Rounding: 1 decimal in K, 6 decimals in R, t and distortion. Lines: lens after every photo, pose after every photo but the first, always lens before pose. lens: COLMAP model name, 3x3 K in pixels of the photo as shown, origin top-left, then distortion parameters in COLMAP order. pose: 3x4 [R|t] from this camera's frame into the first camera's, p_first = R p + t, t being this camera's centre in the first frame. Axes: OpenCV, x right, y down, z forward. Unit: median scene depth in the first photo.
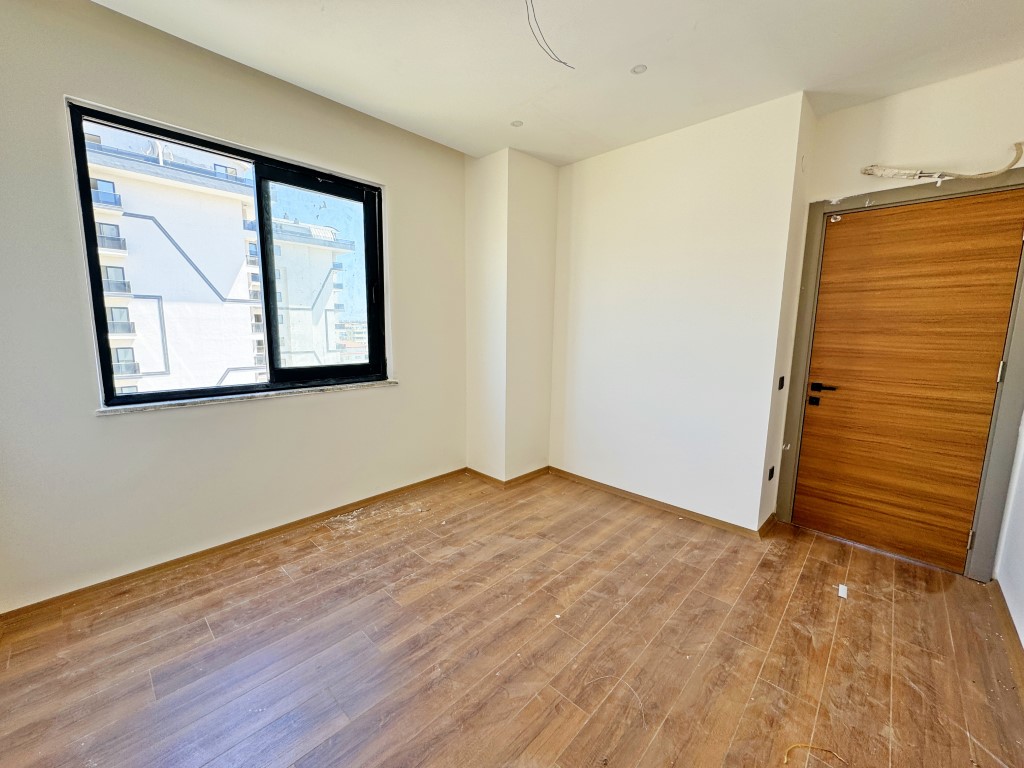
lens RADIAL K [[408.3, 0, 510.3], [0, 408.3, 383.2], [0, 0, 1]] dist [-0.000941, 0.000169]
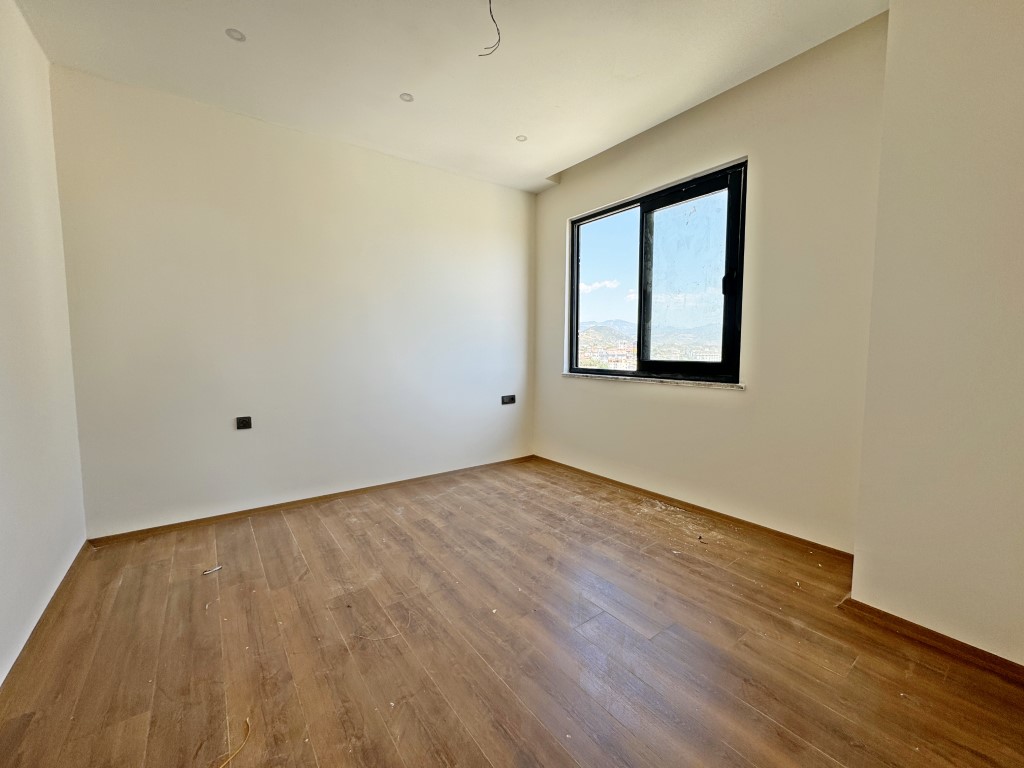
lens RADIAL K [[408.3, 0, 514.4], [0, 408.3, 385.3], [0, 0, 1]] dist [-0.000941, 0.000169]
pose [[-0.162118, 0.070988, -0.984215, 0.819680], [-0.140505, 0.985586, 0.094230, -0.025773], [0.976717, 0.153564, -0.149807, 0.914513]]
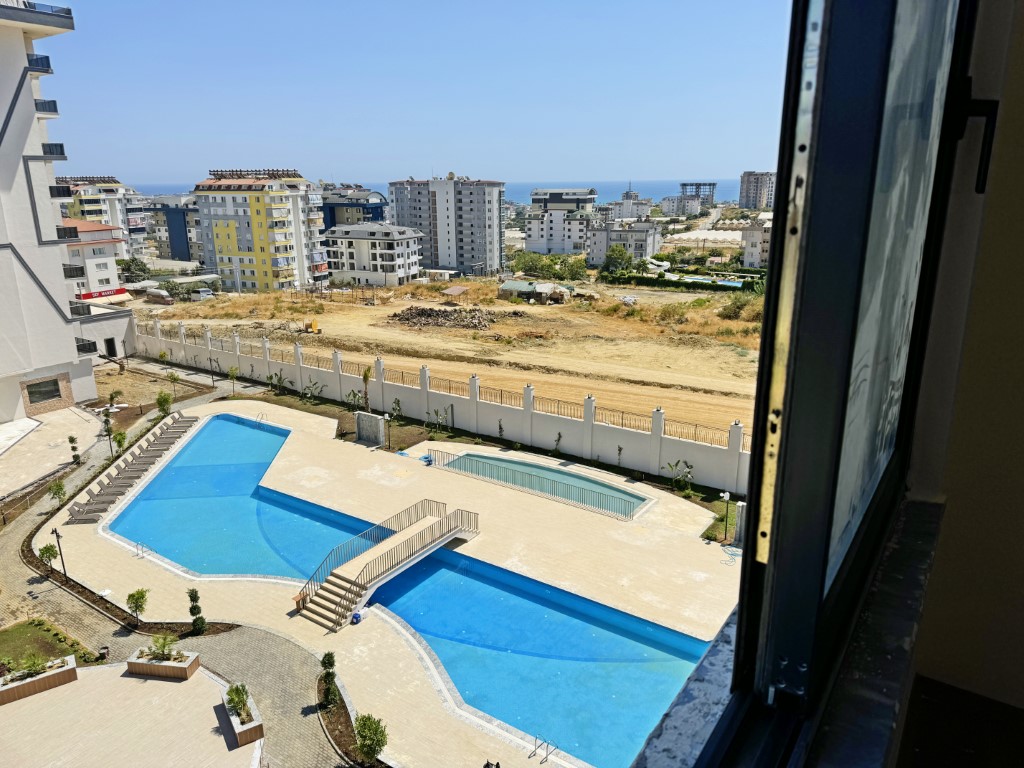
lens RADIAL K [[710.3, 0, 513.0], [0, 710.3, 384.8], [0, 0, 1]] dist [-0.005147, -0.001180]
pose [[0.989841, -0.059991, 0.128905, 0.001403], [0.042155, 0.989690, 0.136885, -0.001938], [-0.135788, -0.130060, 0.982164, 0.077797]]
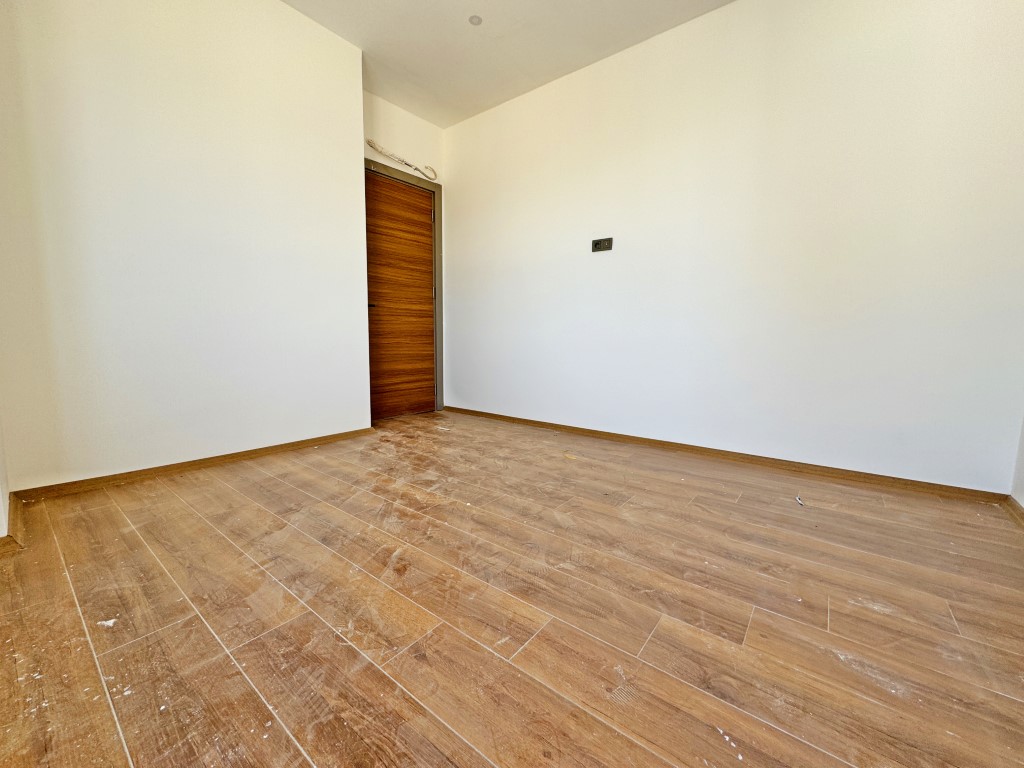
lens RADIAL K [[408.3, 0, 512.2], [0, 408.3, 382.0], [0, 0, 1]] dist [-0.000941, 0.000169]
pose [[-0.092225, -0.122472, 0.988178, -0.648681], [0.126733, 0.982893, 0.133645, 0.151796], [-0.987640, 0.137560, -0.075126, 0.772014]]
